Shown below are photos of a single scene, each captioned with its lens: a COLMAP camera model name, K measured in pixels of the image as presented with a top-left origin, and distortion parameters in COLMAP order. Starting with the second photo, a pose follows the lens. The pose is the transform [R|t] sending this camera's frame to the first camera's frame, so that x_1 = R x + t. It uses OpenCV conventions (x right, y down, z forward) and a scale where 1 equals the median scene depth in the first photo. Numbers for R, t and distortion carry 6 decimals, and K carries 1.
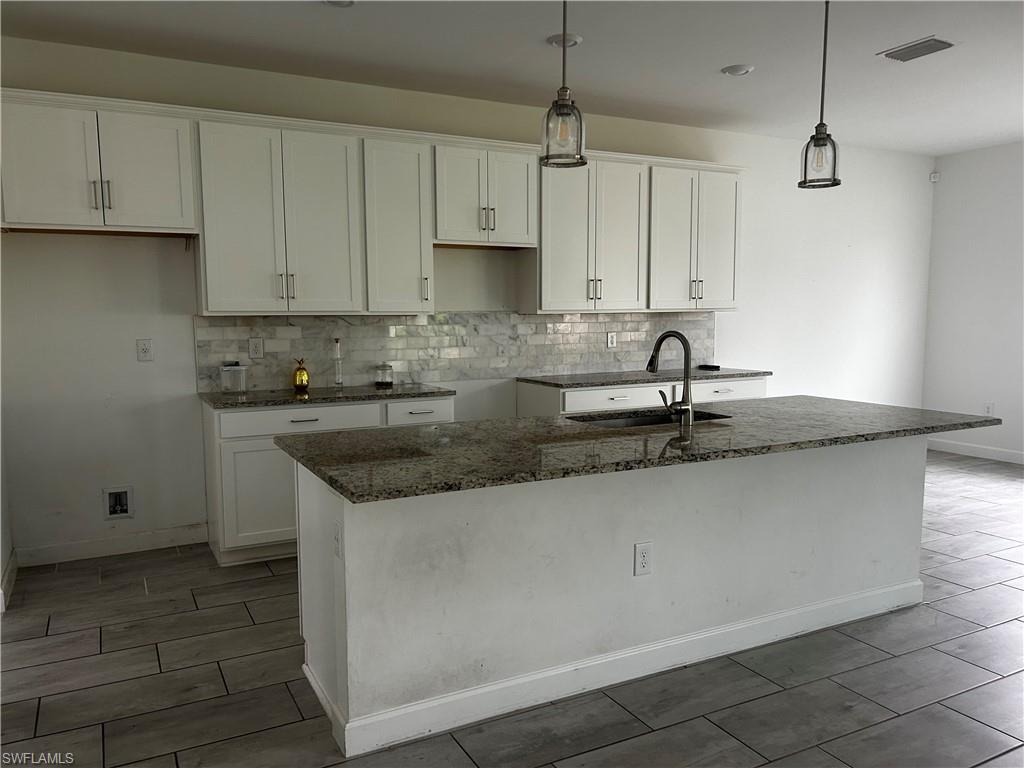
lens RADIAL K [[773.9, 0, 495.5], [0, 773.9, 394.0], [0, 0, 1]] dist [0.050255, -0.069713]
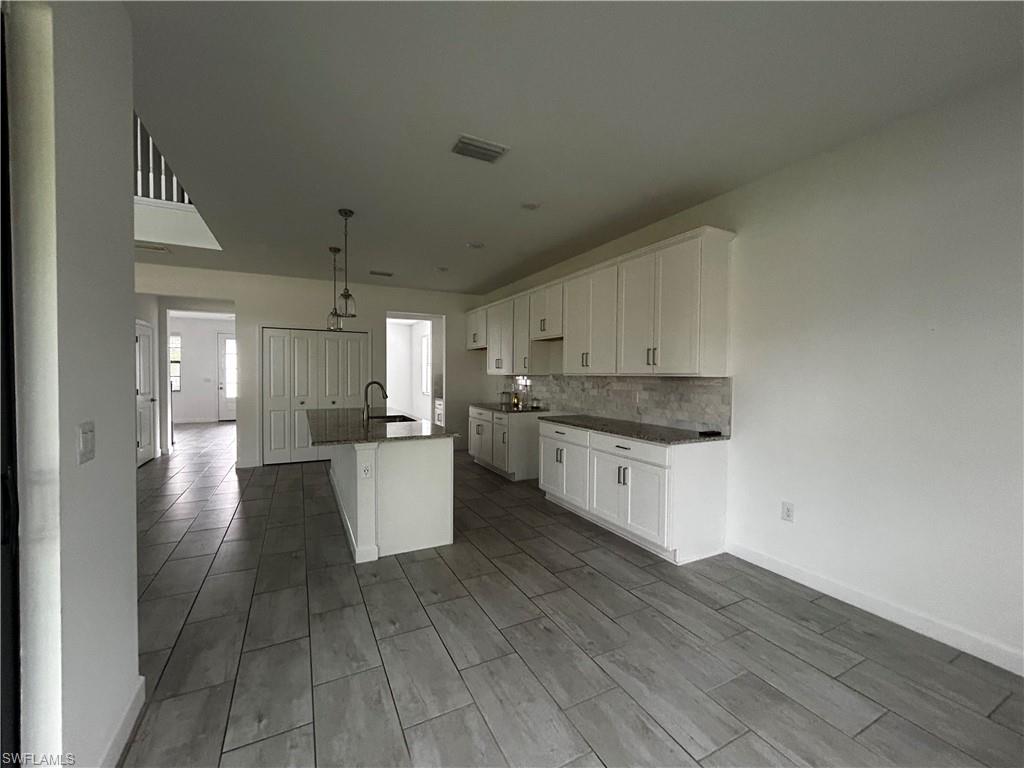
lens RADIAL K [[419.4, 0, 510.1], [0, 419.4, 384.9], [0, 0, 1]] dist [-0.006973, 0.001899]
pose [[-0.005546, 0.036486, -0.999319, 1.023956], [-0.110211, 0.993224, 0.036875, -0.111435], [0.993893, 0.110341, -0.001487, 0.954220]]
